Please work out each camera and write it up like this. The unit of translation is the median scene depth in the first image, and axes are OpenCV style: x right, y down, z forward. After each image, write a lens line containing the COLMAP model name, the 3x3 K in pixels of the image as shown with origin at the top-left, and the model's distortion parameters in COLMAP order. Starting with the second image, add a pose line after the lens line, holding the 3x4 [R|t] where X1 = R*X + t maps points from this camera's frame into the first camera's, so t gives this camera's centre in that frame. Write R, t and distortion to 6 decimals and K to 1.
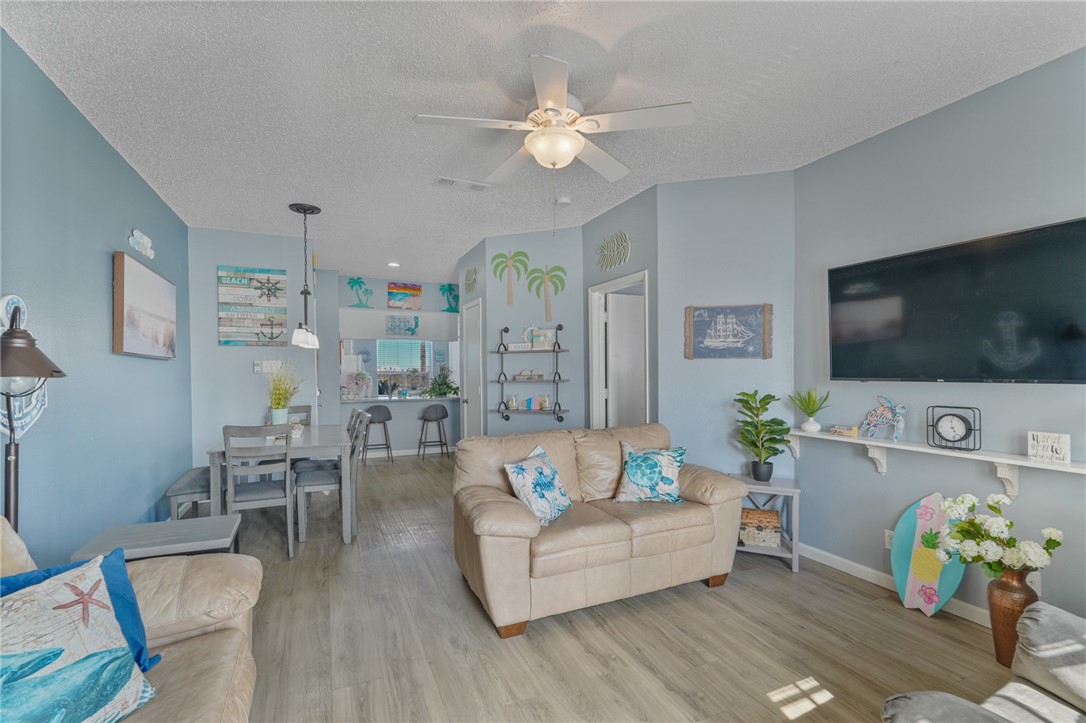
lens RADIAL K [[484.4, 0, 544.5], [0, 484.4, 363.7], [0, 0, 1]] dist [-0.000282, 0.000047]
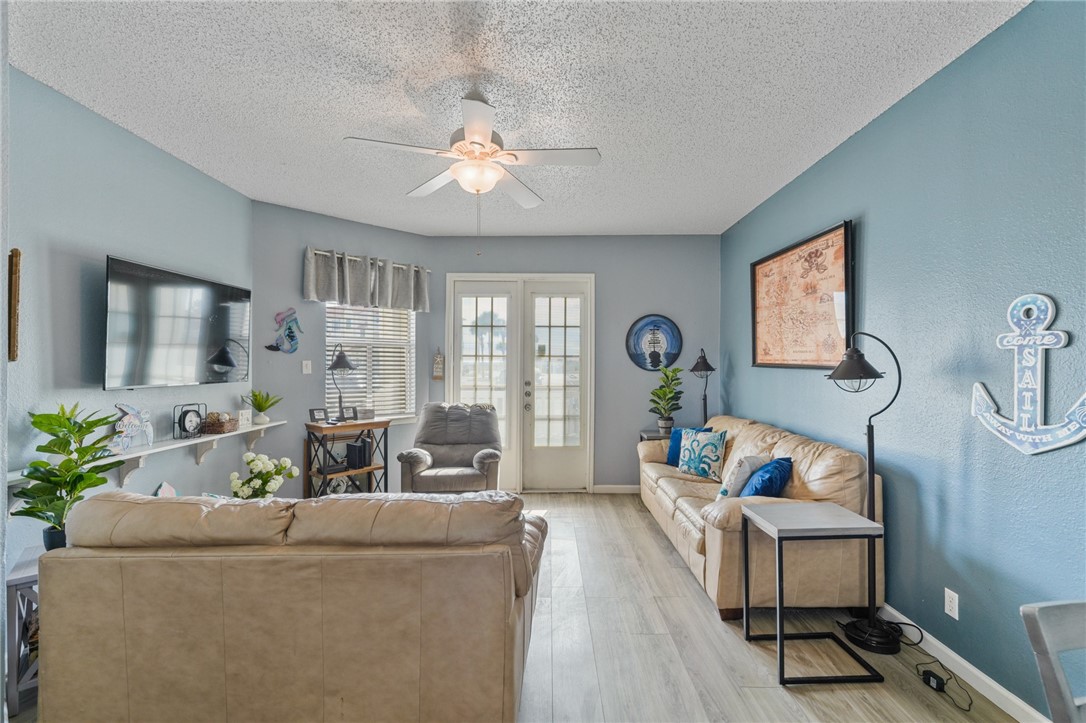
lens RADIAL K [[484.4, 0, 544.5], [0, 484.4, 363.7], [0, 0, 1]] dist [-0.000282, 0.000047]
pose [[-0.903250, 0.002136, 0.429110, -0.415379], [-0.003828, 0.999908, -0.013035, -0.002897], [-0.429099, -0.013417, -0.903158, 1.383173]]
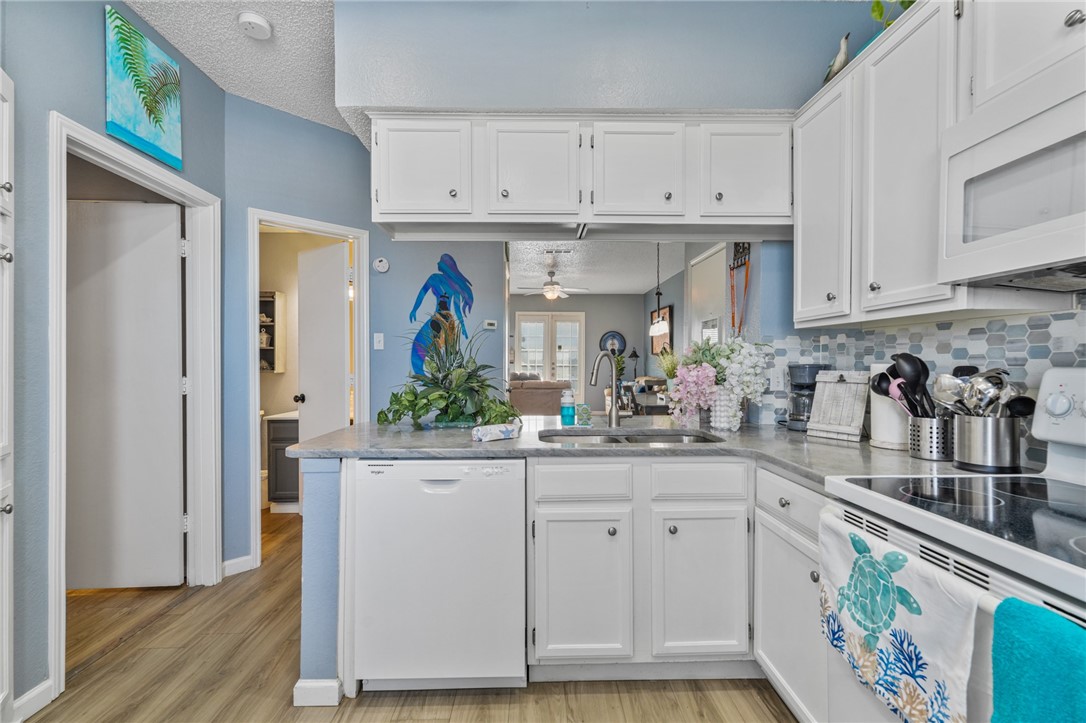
lens RADIAL K [[484.4, 0, 544.5], [0, 484.4, 363.7], [0, 0, 1]] dist [-0.000282, 0.000047]
pose [[-0.916982, 0.001474, 0.398927, -0.974910], [-0.003074, 0.999937, -0.010760, 0.078685], [-0.398917, -0.011093, -0.916920, 3.098017]]
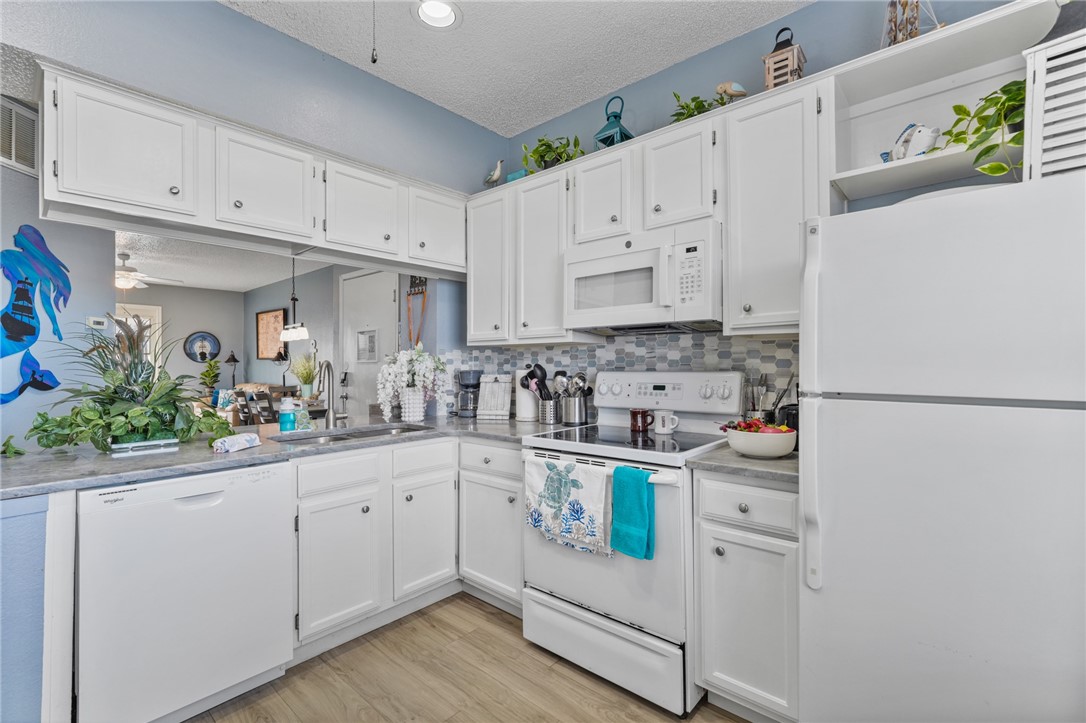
lens RADIAL K [[481.1, 0, 549.0], [0, 481.1, 360.1], [0, 0, 1]] dist [0.001221, -0.000141]
pose [[-0.914376, 0.003616, -0.404849, -0.791064], [0.013318, 0.999688, -0.021150, 0.072931], [0.404646, -0.024731, -0.914139, 3.278812]]
